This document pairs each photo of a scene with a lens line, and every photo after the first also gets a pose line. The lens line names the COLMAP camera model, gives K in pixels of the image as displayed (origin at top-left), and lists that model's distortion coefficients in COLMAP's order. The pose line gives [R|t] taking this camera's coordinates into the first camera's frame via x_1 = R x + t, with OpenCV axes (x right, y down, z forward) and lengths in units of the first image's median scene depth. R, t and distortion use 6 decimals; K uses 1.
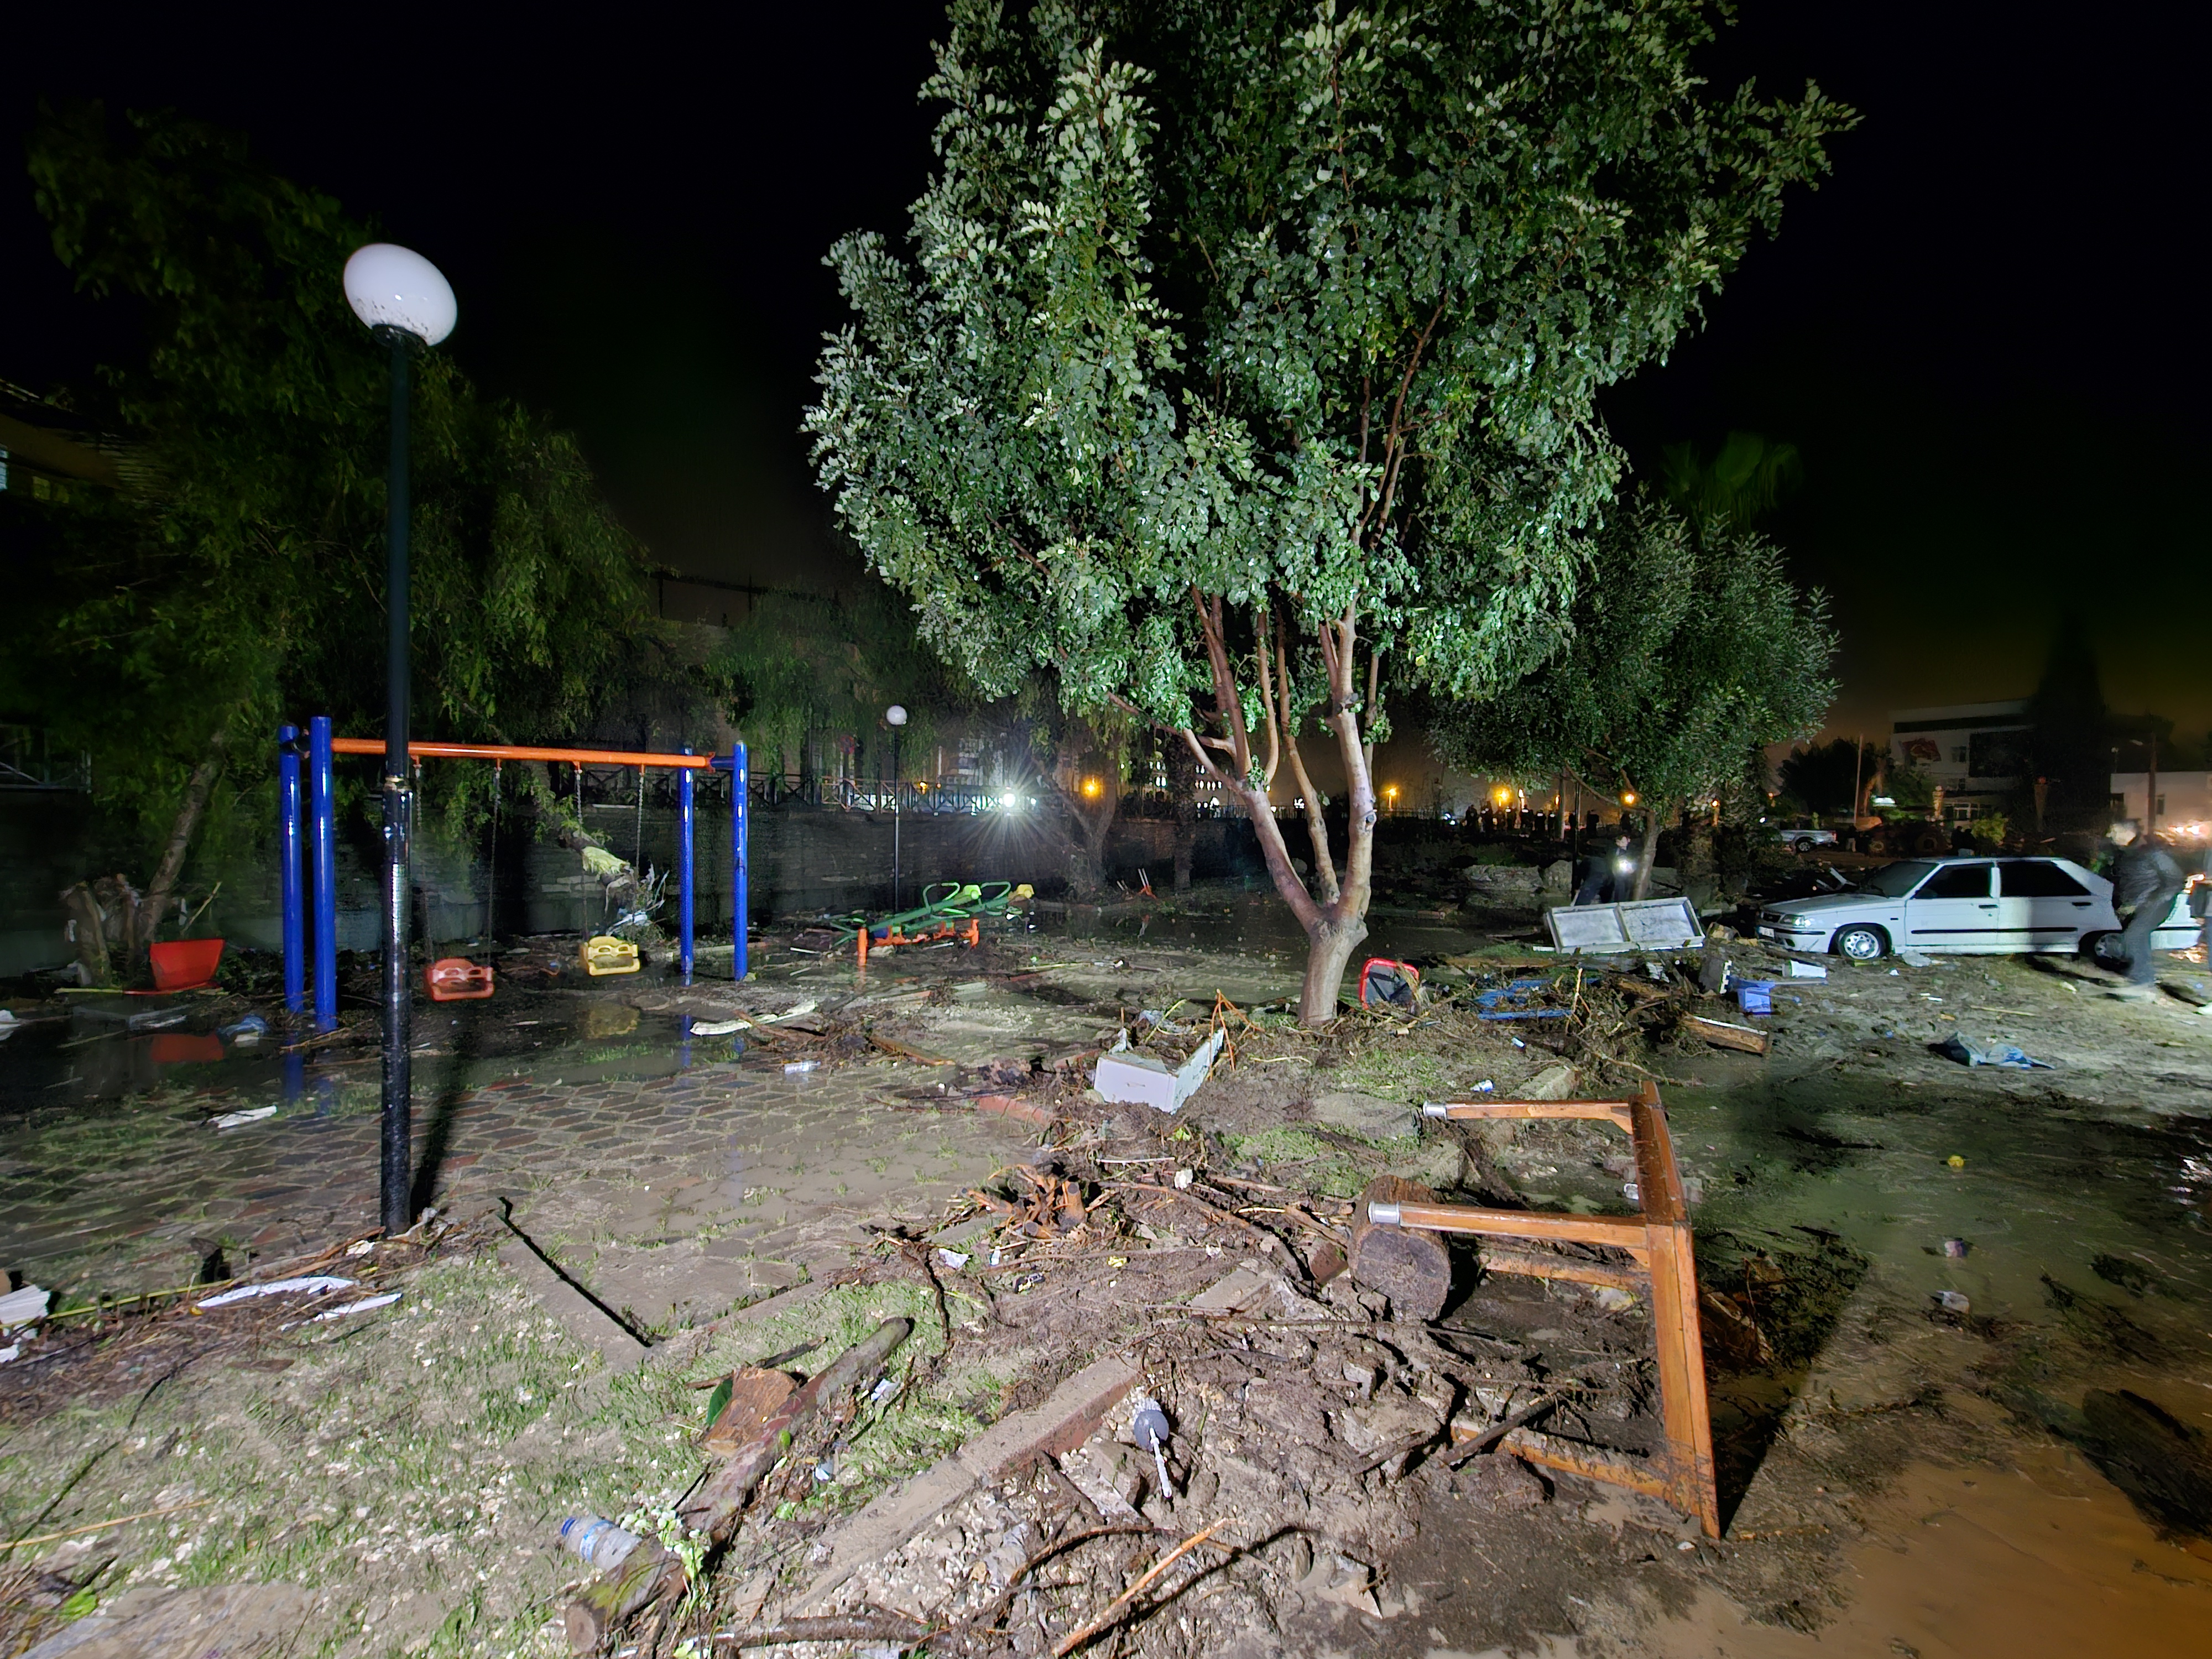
lens RADIAL K [[916.4, 0, 1115.9], [0, 916.4, 835.7], [0, 0, 1]] dist [0.002577, 0.000359]
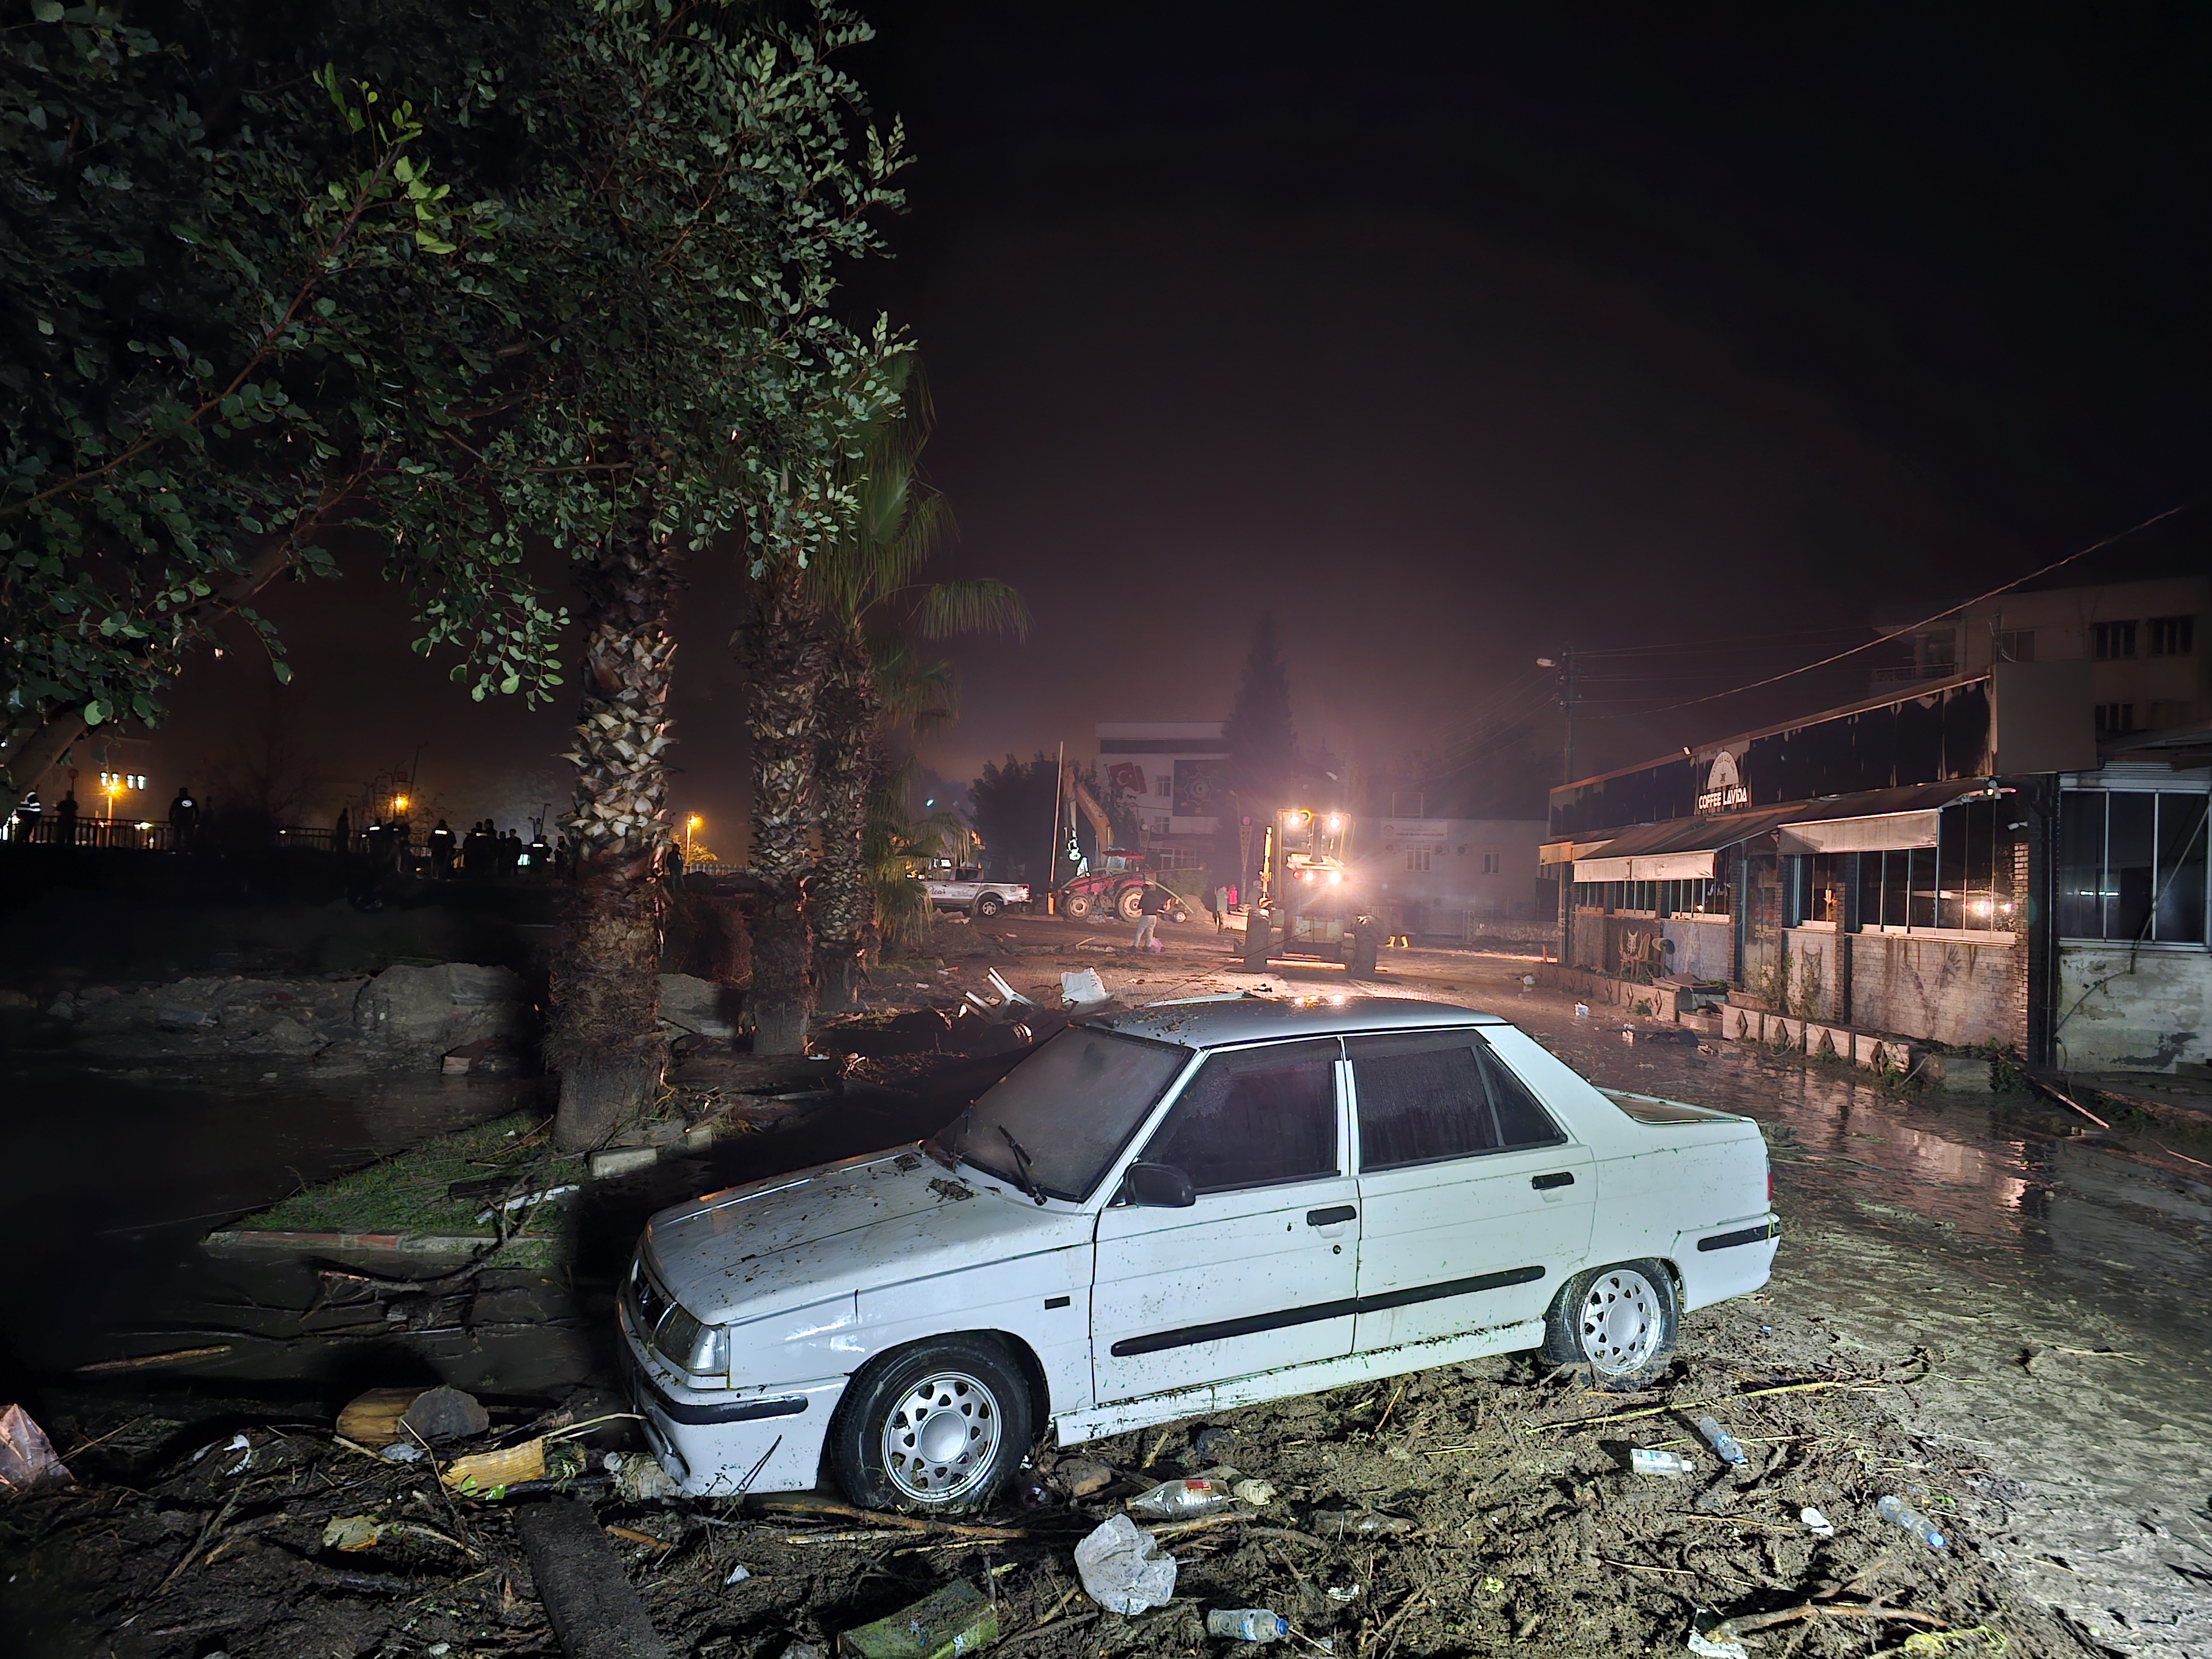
lens RADIAL K [[1481.4, 0, 1105.6], [0, 1481.4, 834.6], [0, 0, 1]] dist [0.033522, -0.002013]
pose [[0.760176, 0.034544, 0.648798, 0.601908], [-0.014461, 0.999238, -0.036258, -0.015306], [-0.649556, 0.018180, 0.760096, 0.695729]]
